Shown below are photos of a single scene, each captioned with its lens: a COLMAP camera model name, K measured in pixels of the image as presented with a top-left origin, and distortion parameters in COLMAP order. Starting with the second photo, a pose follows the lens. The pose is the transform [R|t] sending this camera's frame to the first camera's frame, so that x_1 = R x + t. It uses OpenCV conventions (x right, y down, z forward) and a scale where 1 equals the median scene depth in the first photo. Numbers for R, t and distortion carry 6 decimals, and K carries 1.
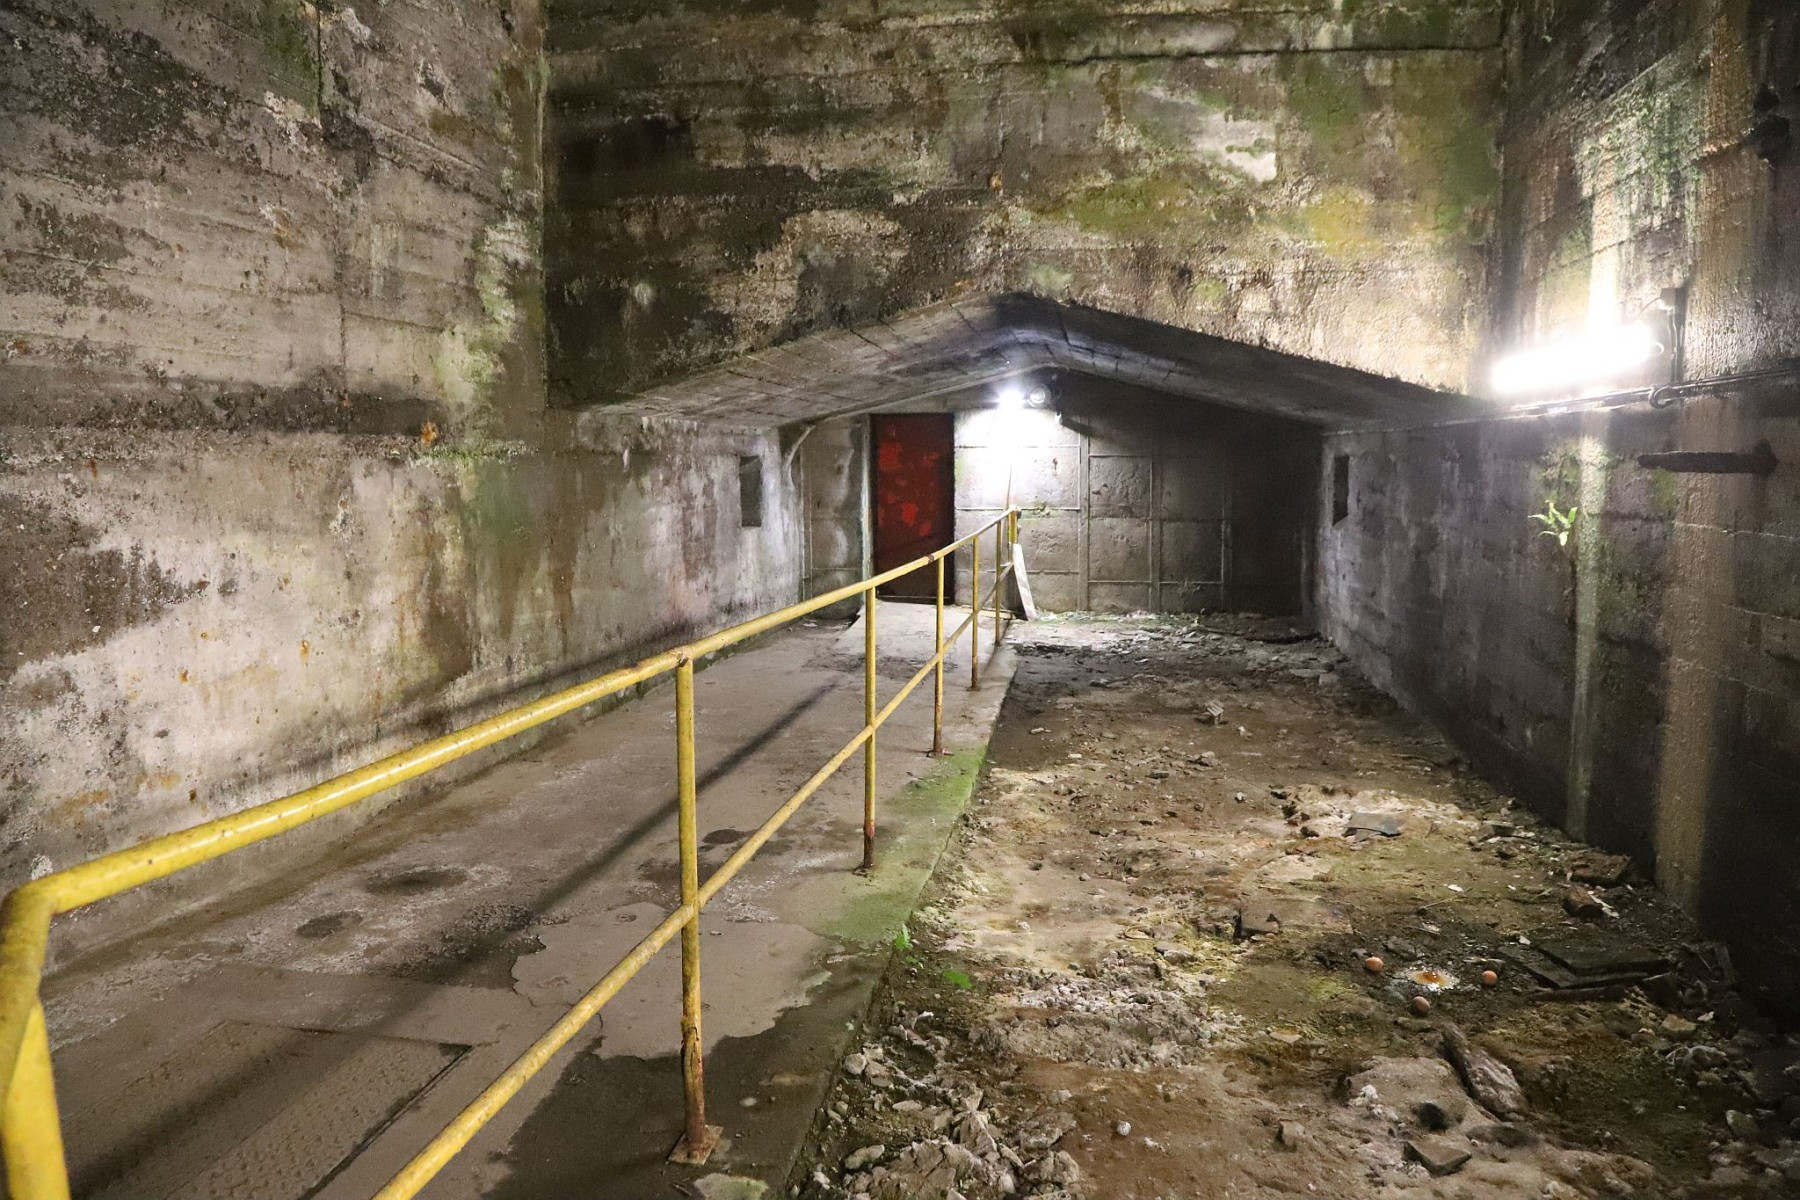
lens RADIAL K [[1210.9, 0, 902.8], [0, 1210.9, 593.7], [0, 0, 1]] dist [-0.055415, 0.000850]
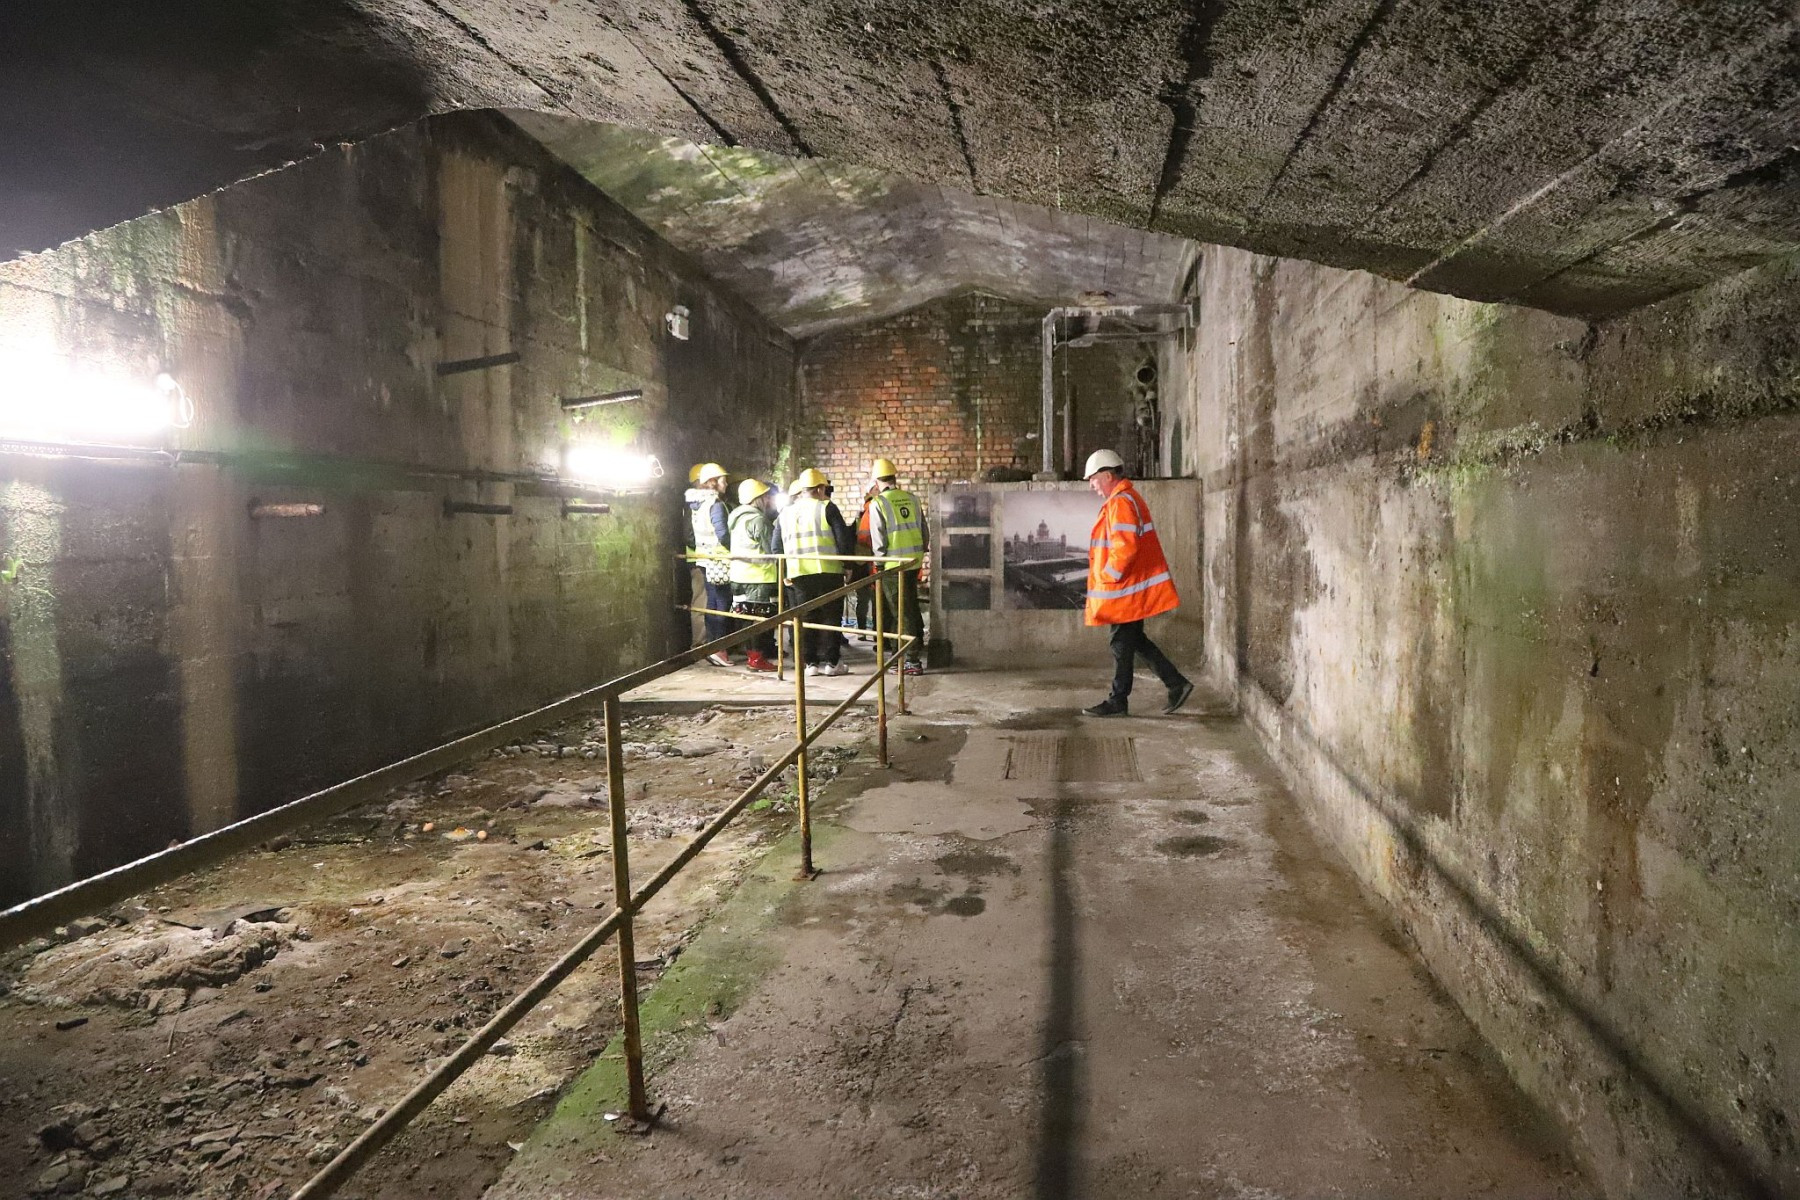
lens RADIAL K [[1210.9, 0, 898.6], [0, 1210.9, 598.4], [0, 0, 1]] dist [-0.055415, 0.000850]
pose [[-0.999680, 0.017662, -0.018092, -0.087370], [0.014350, 0.985486, 0.169151, -0.182793], [0.020817, 0.168837, -0.985424, 1.879317]]
